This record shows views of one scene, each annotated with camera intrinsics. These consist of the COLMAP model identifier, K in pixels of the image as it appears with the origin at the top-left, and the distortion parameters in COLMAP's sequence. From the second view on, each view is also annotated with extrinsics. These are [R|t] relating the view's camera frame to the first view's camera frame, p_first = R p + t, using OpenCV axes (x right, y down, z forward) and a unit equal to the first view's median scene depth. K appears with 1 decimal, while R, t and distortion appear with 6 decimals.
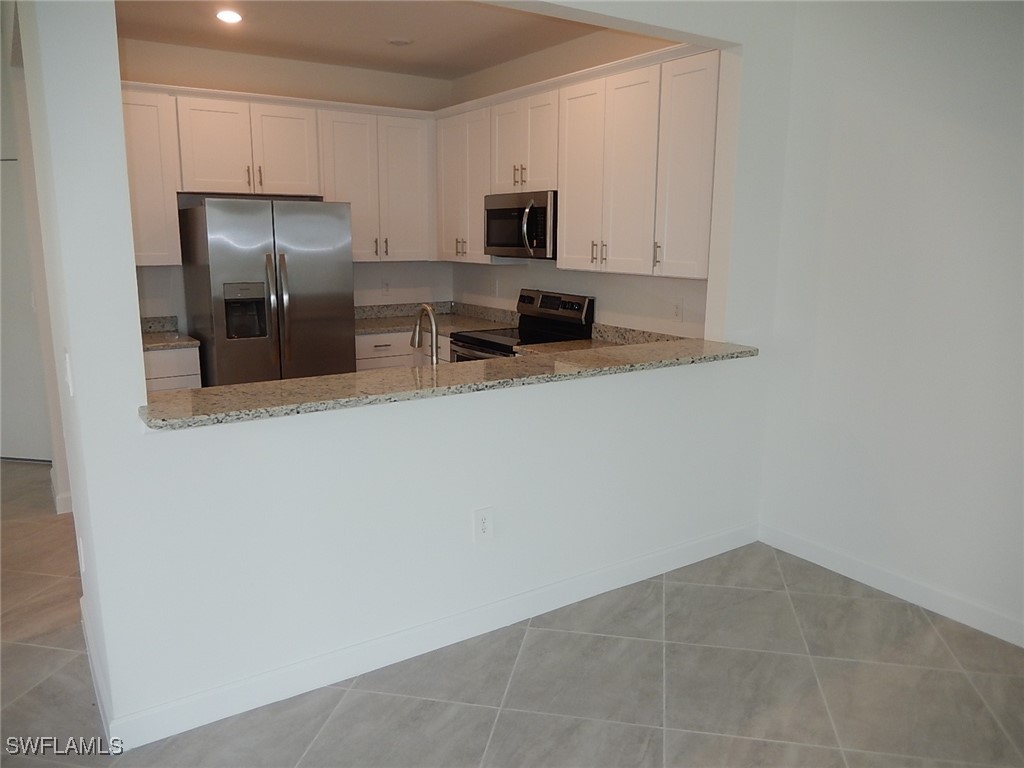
lens RADIAL K [[751.4, 0, 516.0], [0, 751.4, 387.6], [0, 0, 1]] dist [-0.030136, 0.001874]
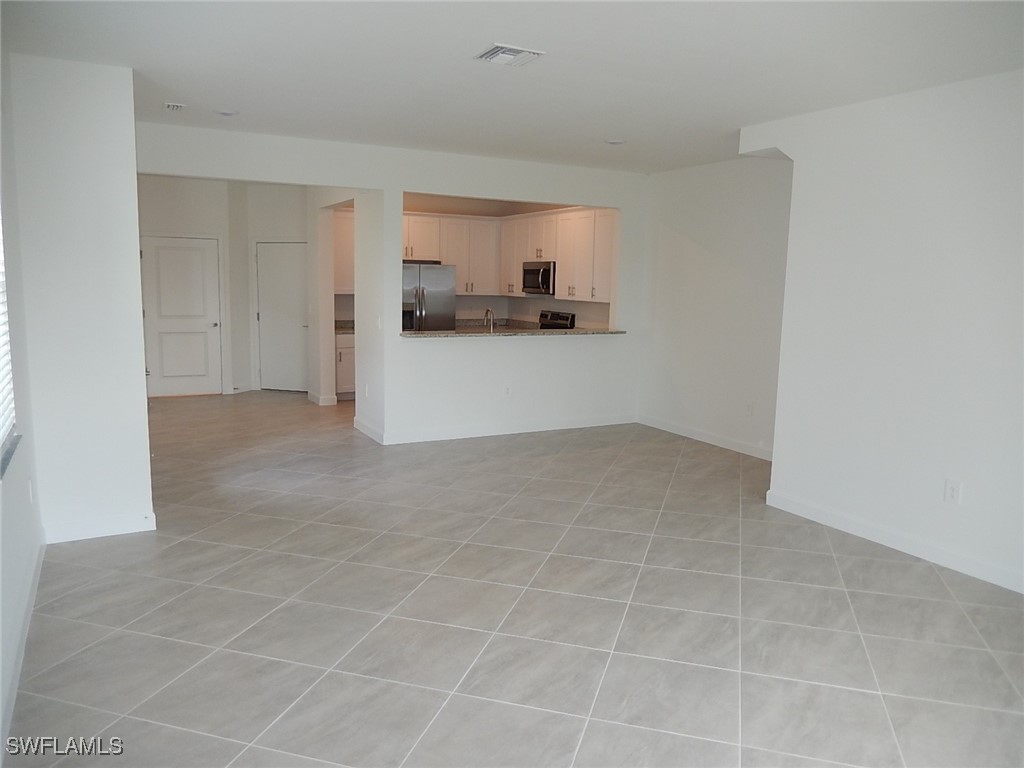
lens RADIAL K [[751.4, 0, 516.0], [0, 751.4, 387.6], [0, 0, 1]] dist [-0.030136, 0.001874]
pose [[0.995204, 0.026867, -0.094062, 0.140830], [-0.032183, 0.997942, -0.055461, 0.190638], [0.092379, 0.058222, 0.994020, -0.986845]]
